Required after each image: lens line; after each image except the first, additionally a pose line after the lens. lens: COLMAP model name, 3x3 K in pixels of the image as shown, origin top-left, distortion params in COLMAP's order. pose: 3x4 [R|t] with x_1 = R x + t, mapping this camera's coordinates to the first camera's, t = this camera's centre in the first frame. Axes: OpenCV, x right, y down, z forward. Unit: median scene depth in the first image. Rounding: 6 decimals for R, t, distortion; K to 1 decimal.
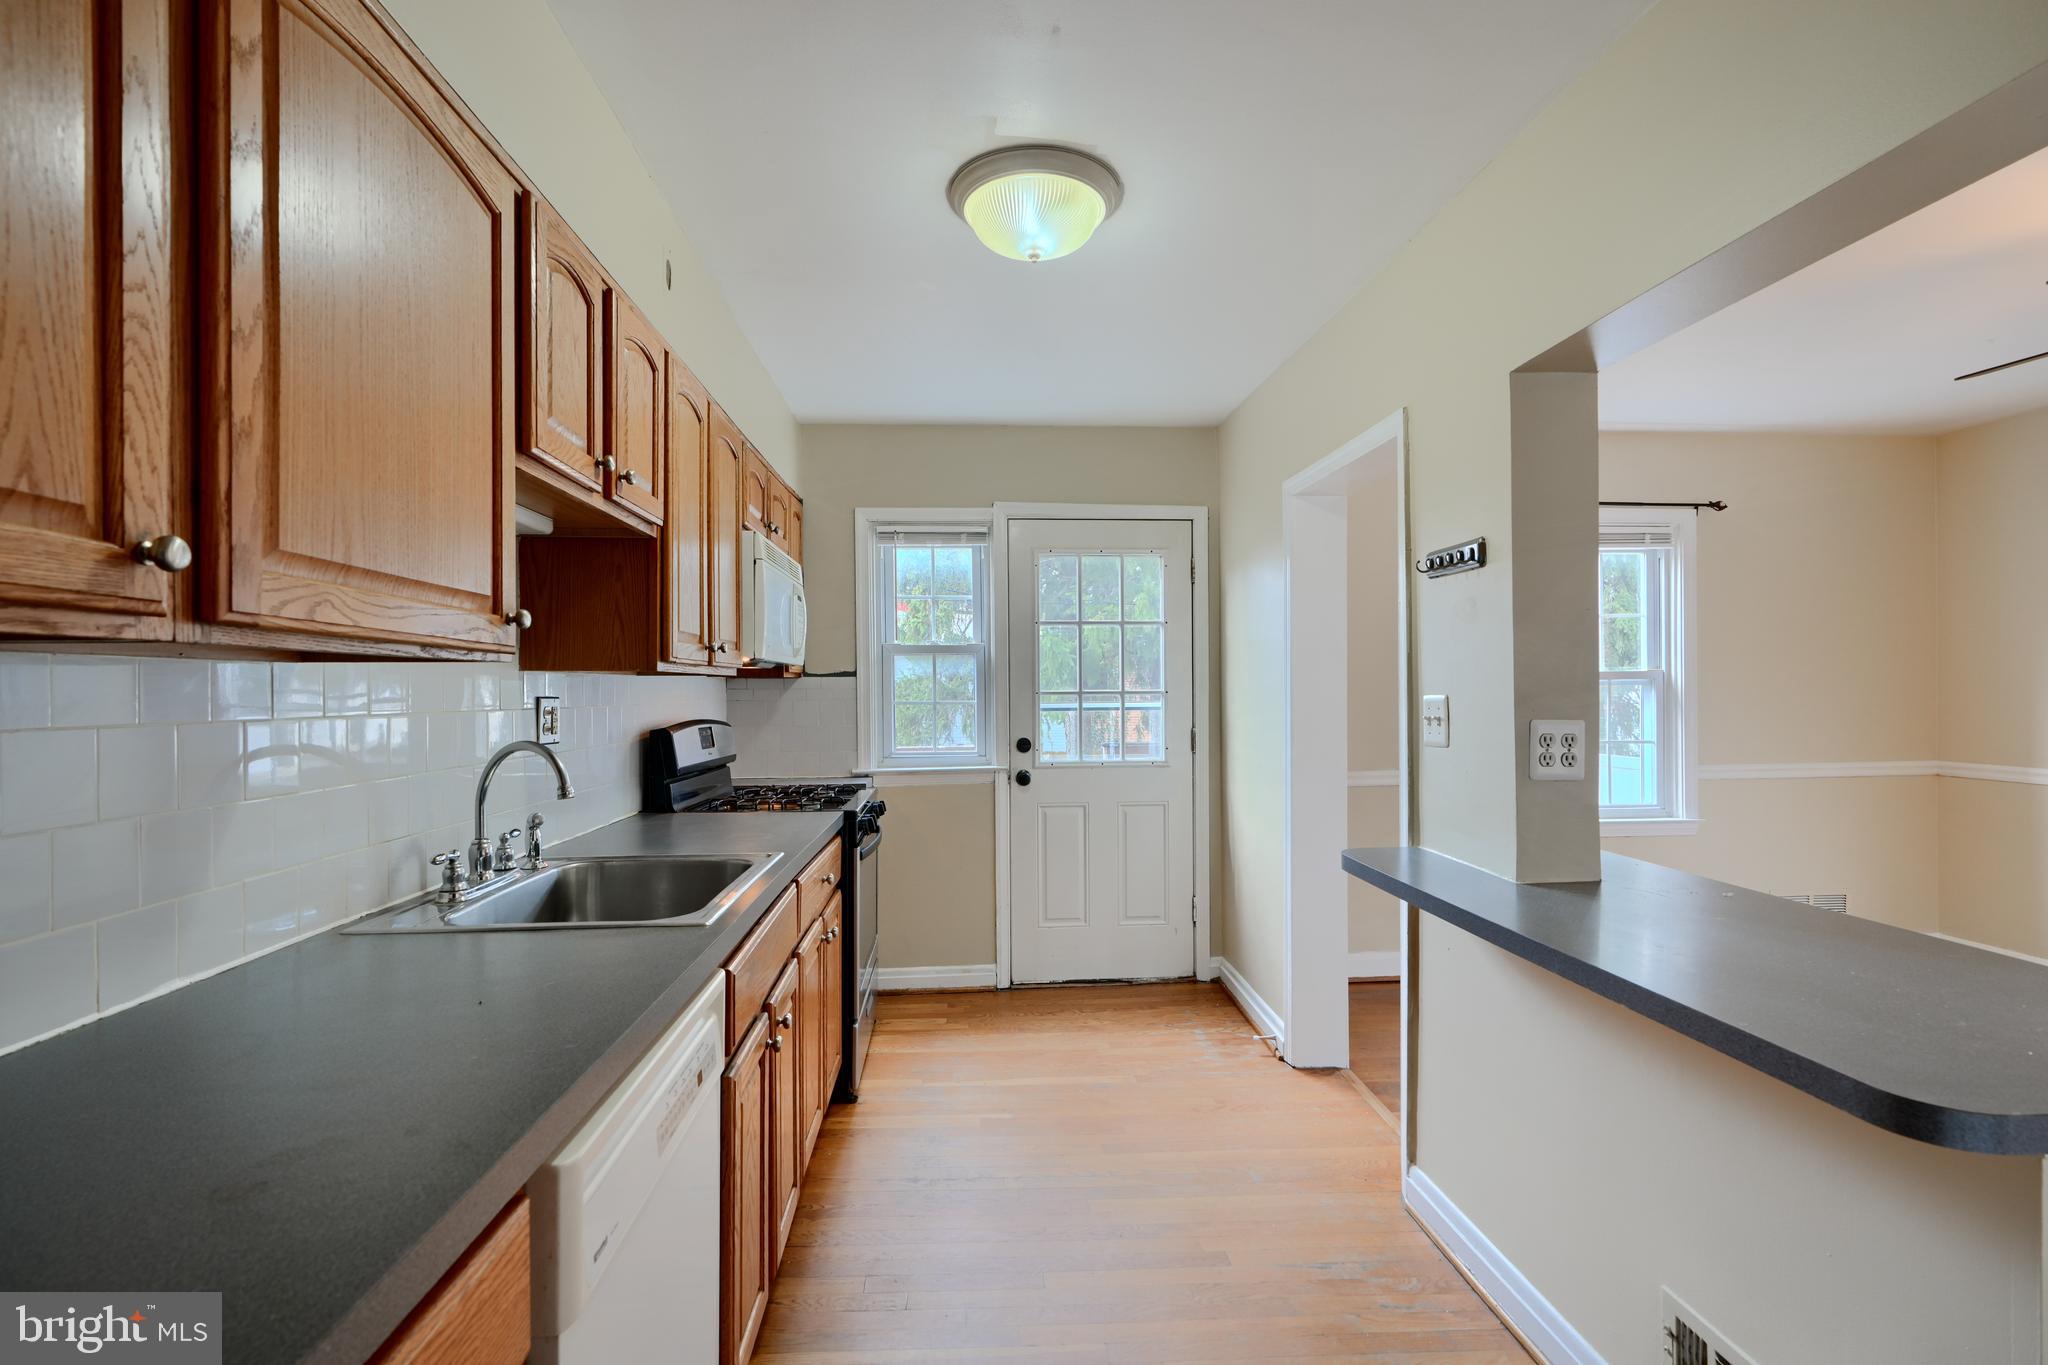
lens RADIAL K [[921.3, 0, 1023.4], [0, 921.3, 688.2], [0, 0, 1]] dist [-0.001063, 0.000242]
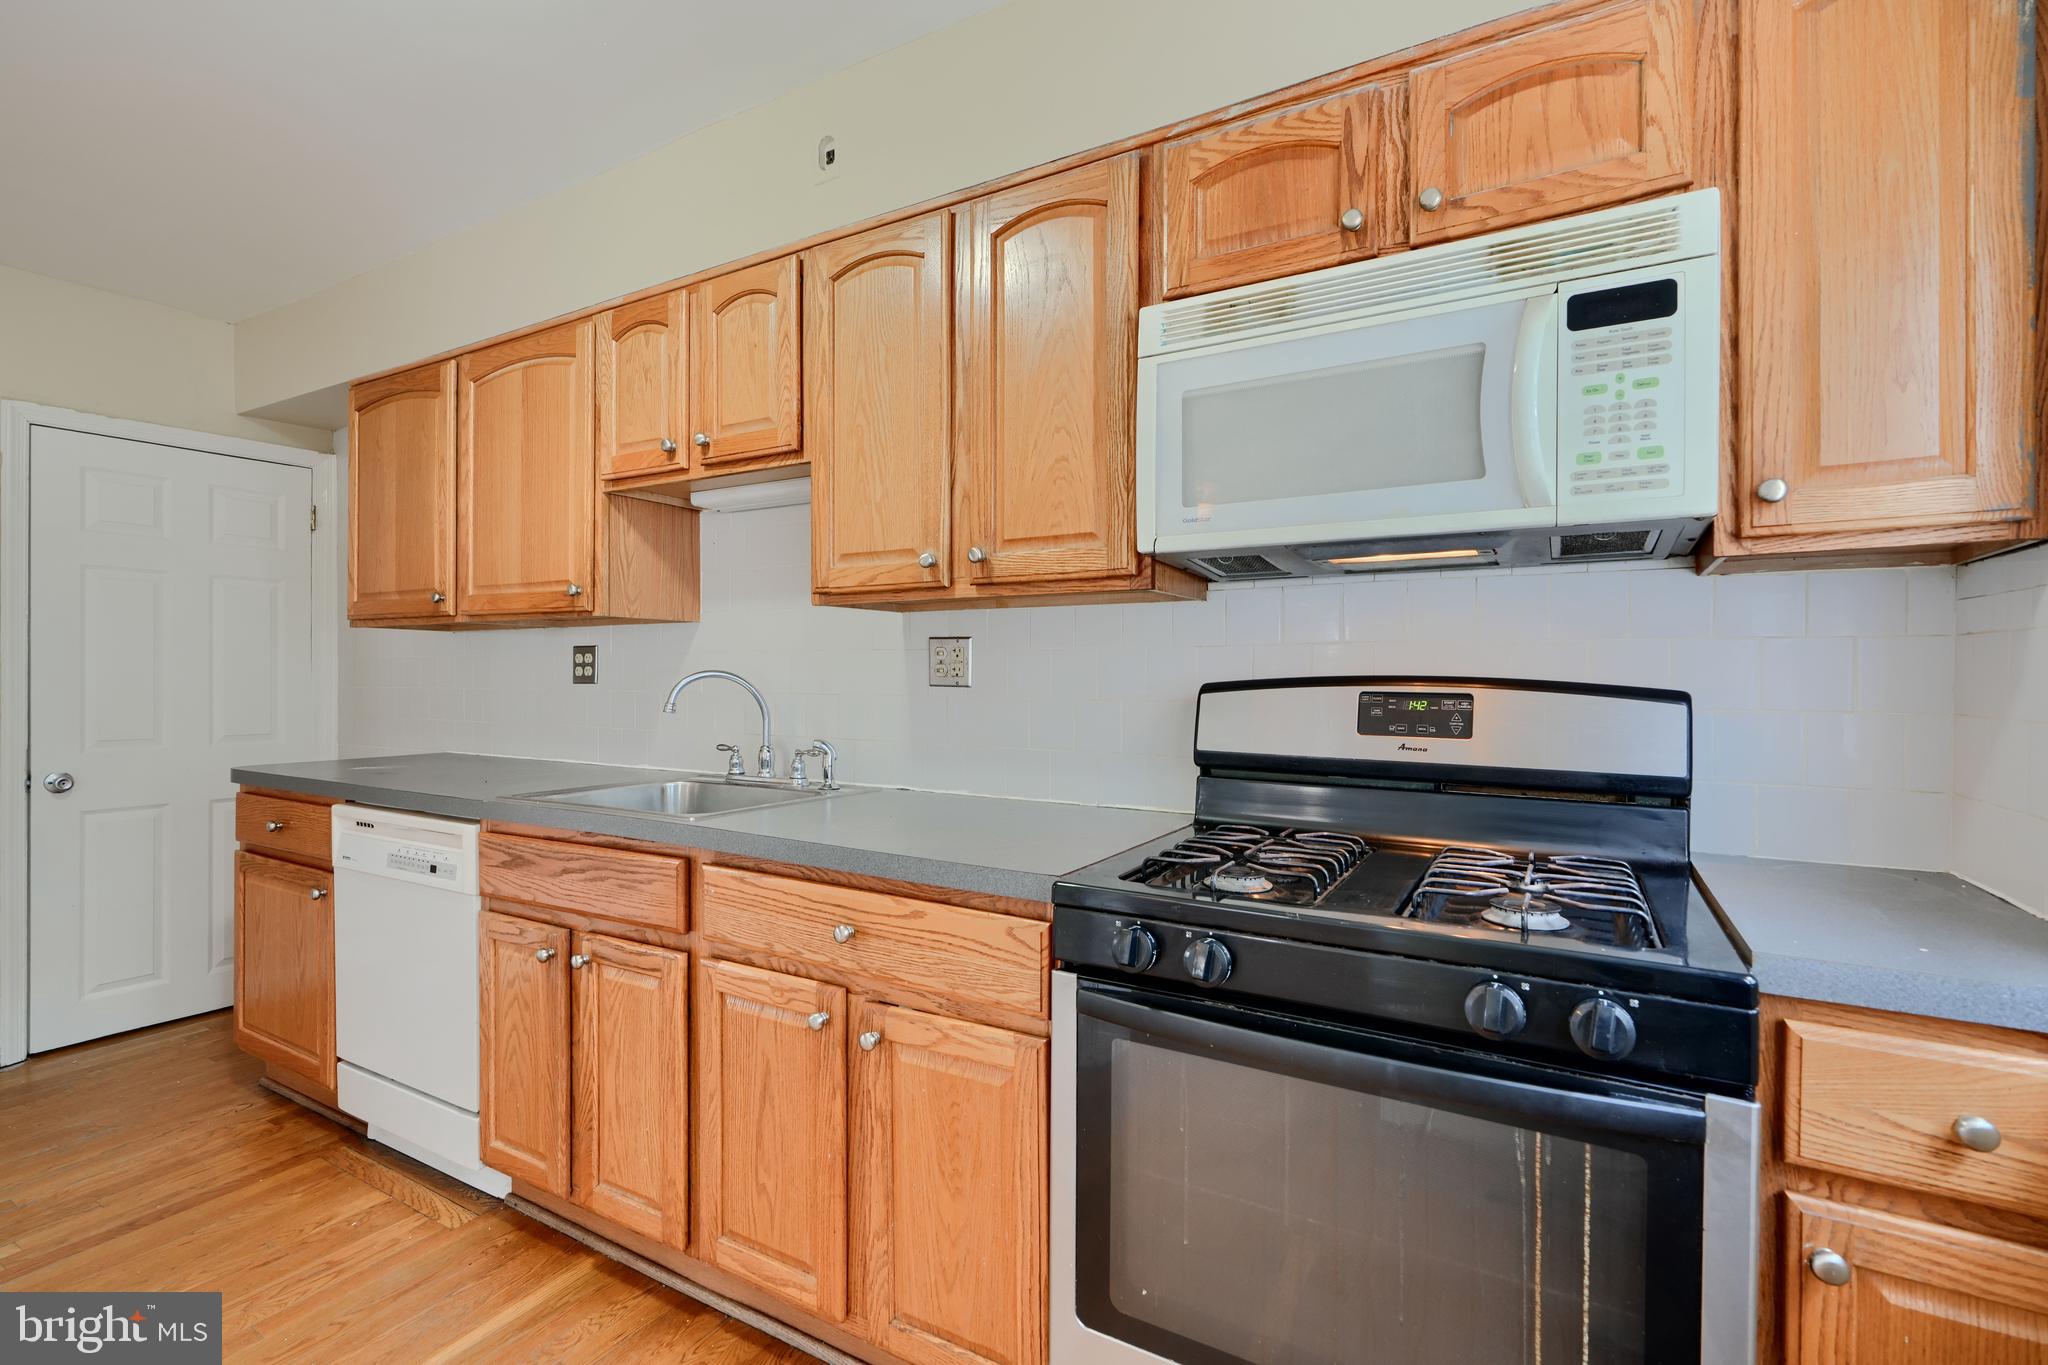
lens RADIAL K [[929.6, 0, 1024.0], [0, 929.6, 682.5], [0, 0, 1]] dist [-0.000607, 0.000012]
pose [[-0.564545, 0.010527, -0.825335, 0.145266], [0.001656, 0.999931, 0.011621, 0.027853], [0.825401, 0.005193, -0.564523, 0.989735]]
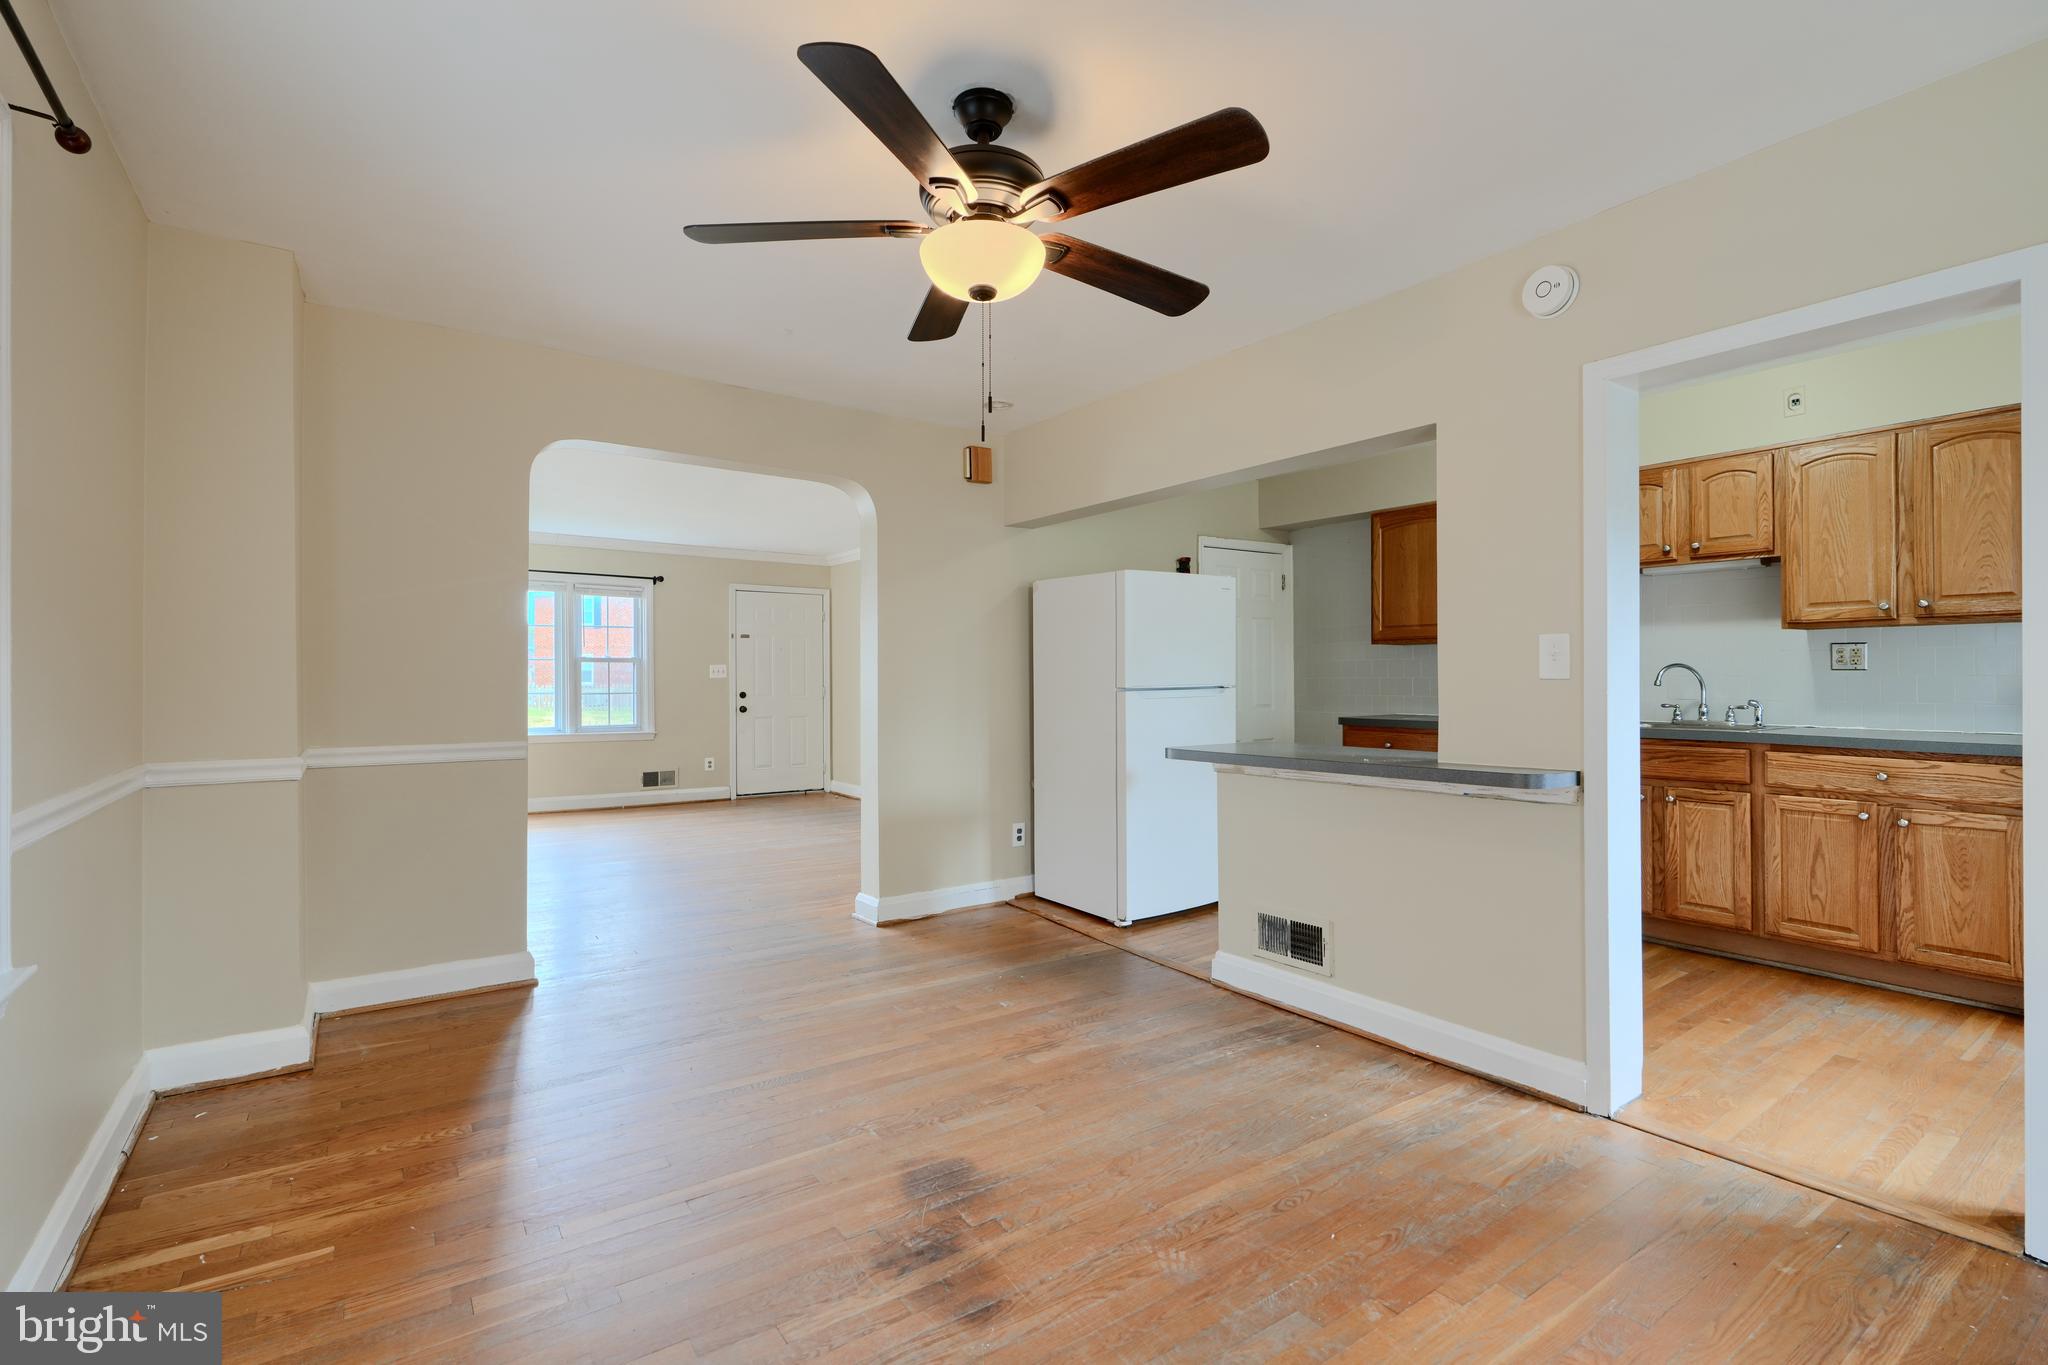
lens RADIAL K [[929.6, 0, 1024.0], [0, 929.6, 682.5], [0, 0, 1]] dist [-0.000607, 0.000012]
pose [[-0.852222, 0.016030, -0.522934, 1.064977], [0.013578, 0.999871, 0.008523, 0.029375], [0.523004, 0.000163, -0.852330, 1.035099]]
